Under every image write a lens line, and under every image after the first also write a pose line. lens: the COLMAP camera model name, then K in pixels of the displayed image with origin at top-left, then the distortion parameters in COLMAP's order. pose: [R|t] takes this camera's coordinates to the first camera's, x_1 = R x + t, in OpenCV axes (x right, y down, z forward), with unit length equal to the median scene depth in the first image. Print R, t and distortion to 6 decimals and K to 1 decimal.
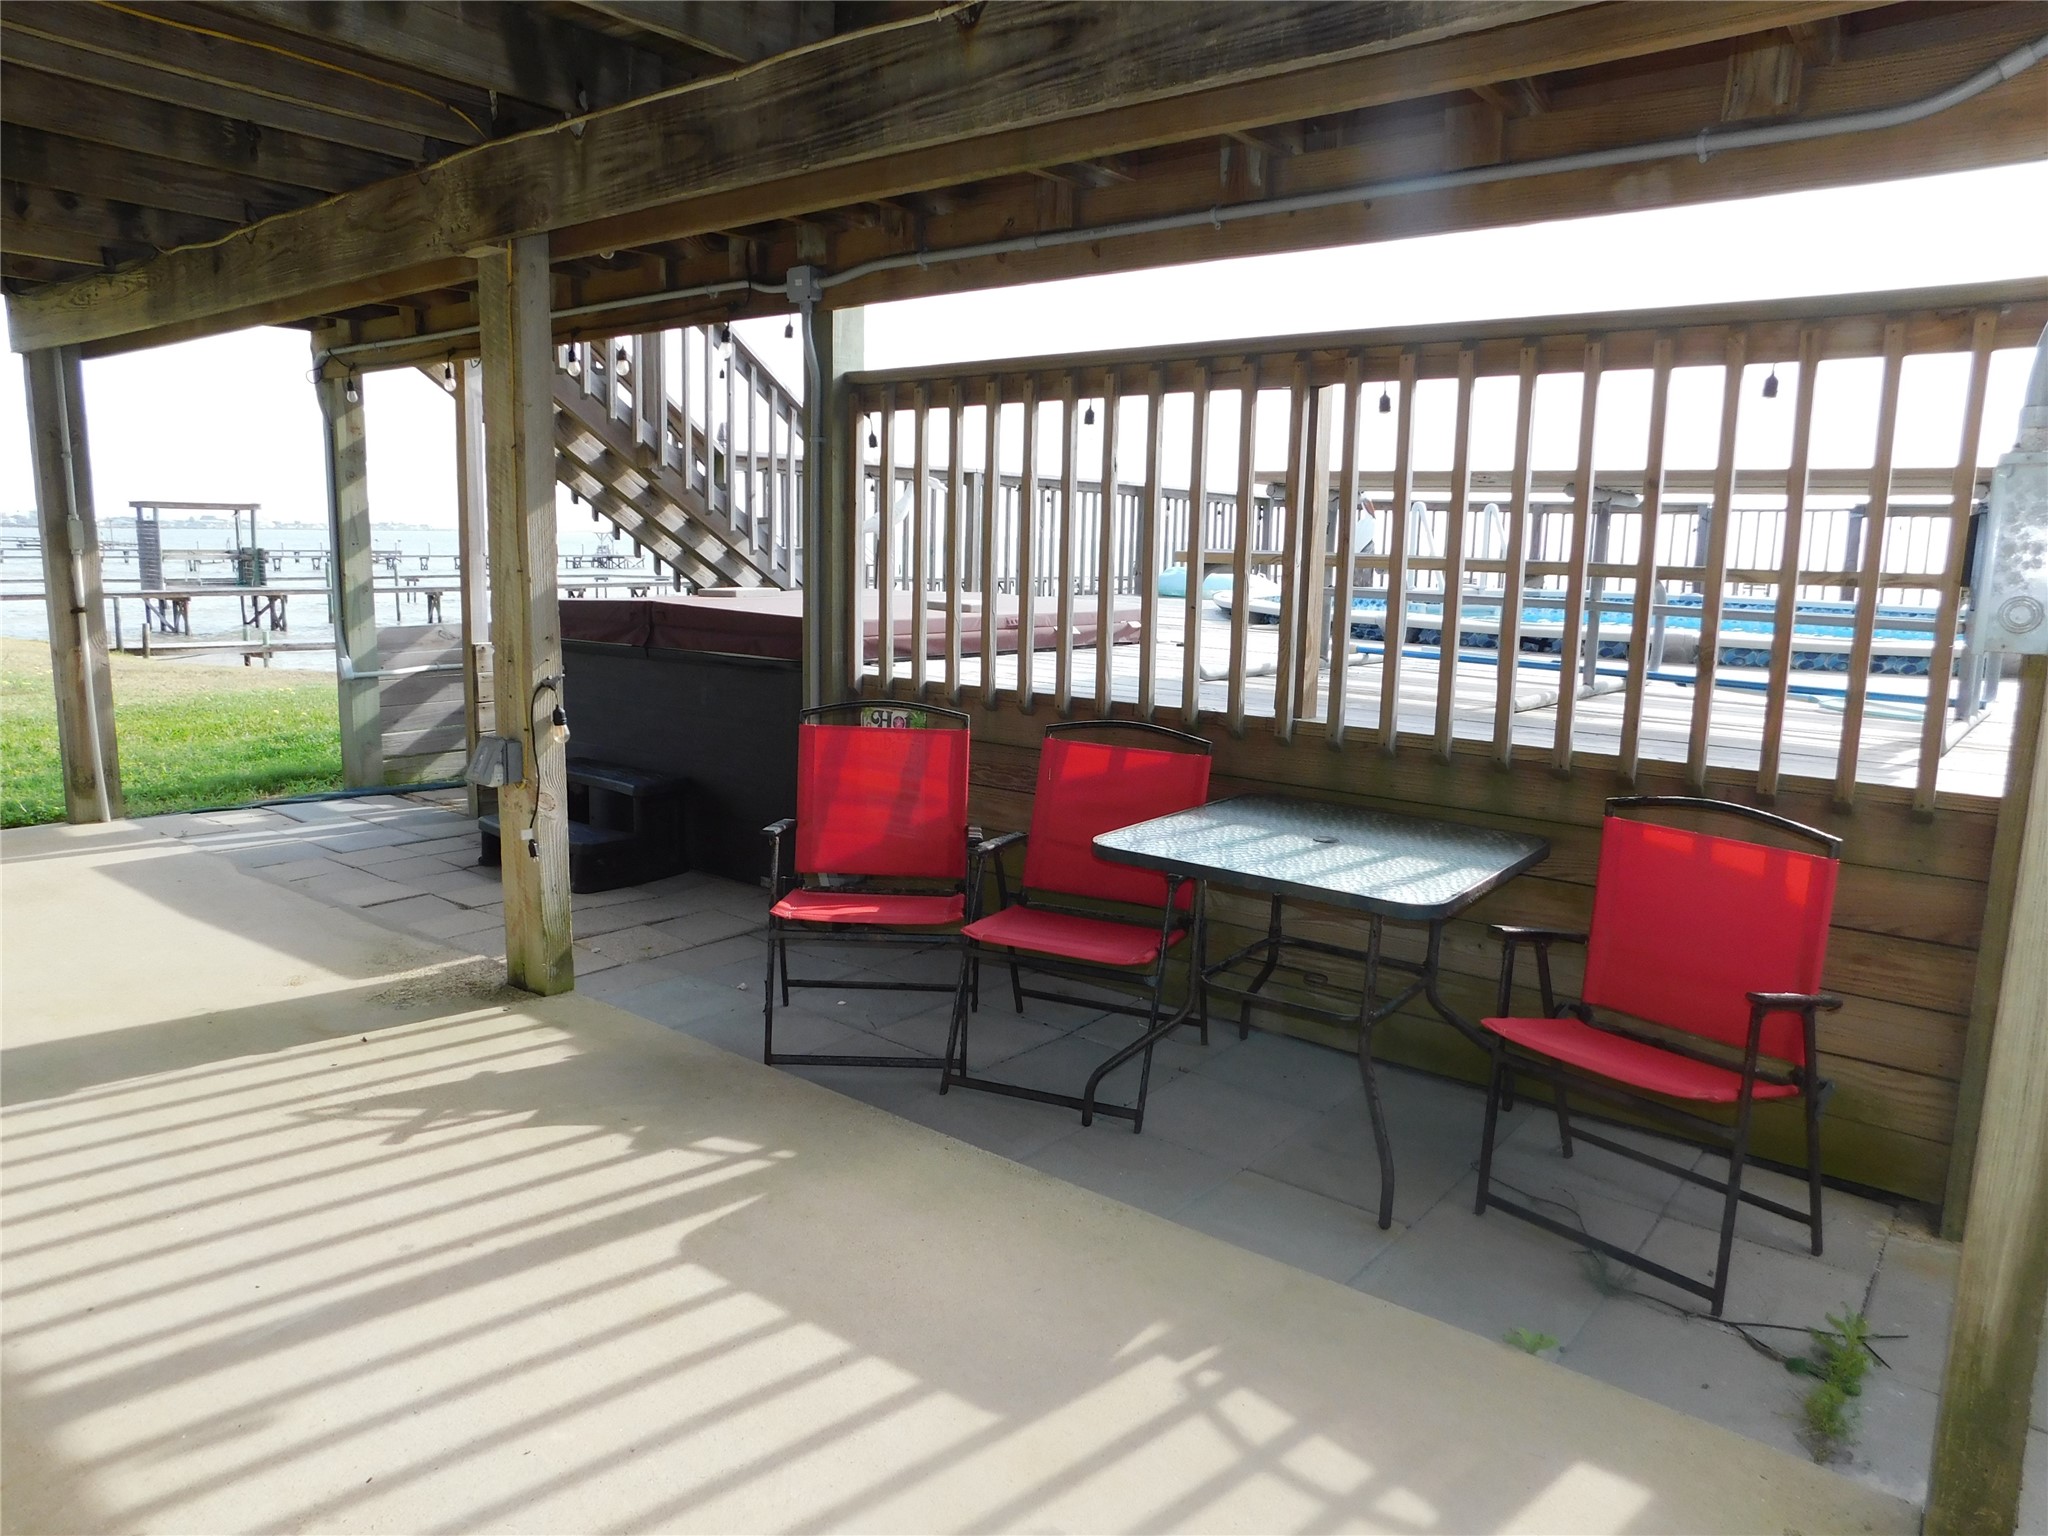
lens RADIAL K [[1362.4, 0, 1031.1], [0, 1362.4, 758.1], [0, 0, 1]] dist [-0.065908, 0.056159]
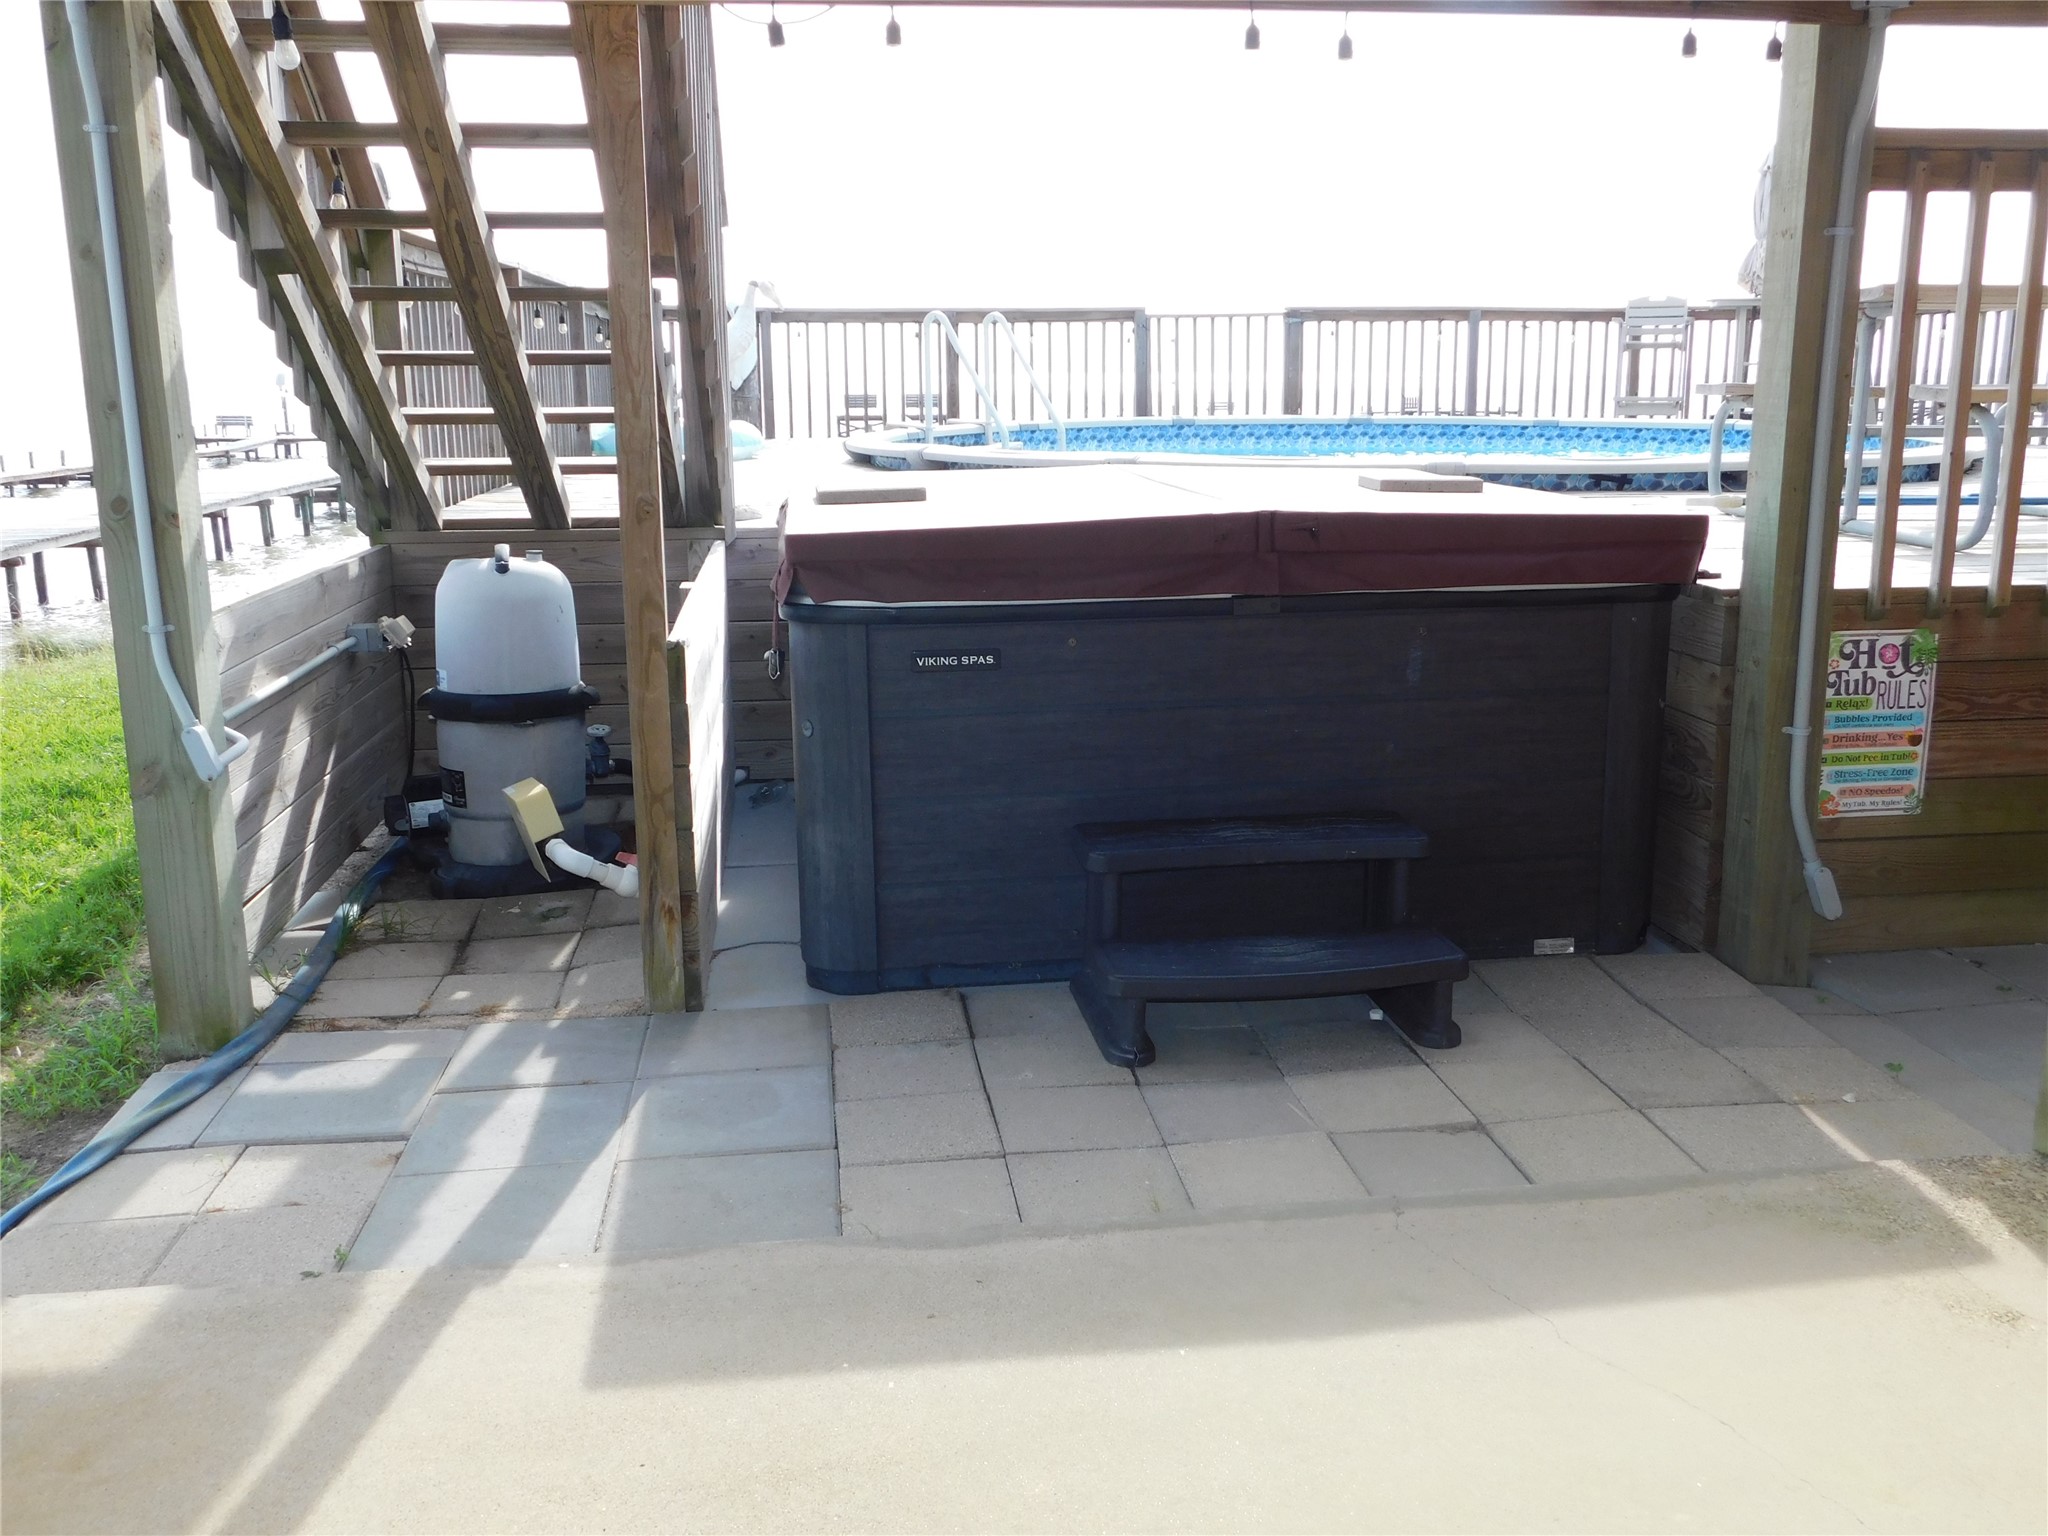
lens RADIAL K [[1772.6, 0, 1028.0], [0, 1772.6, 773.8], [0, 0, 1]] dist [-0.020517, -0.001750]
pose [[0.695245, -0.186789, 0.694078, -1.027137], [0.139920, 0.982341, 0.124210, -0.136471], [-0.705023, 0.010759, 0.709103, 0.666709]]
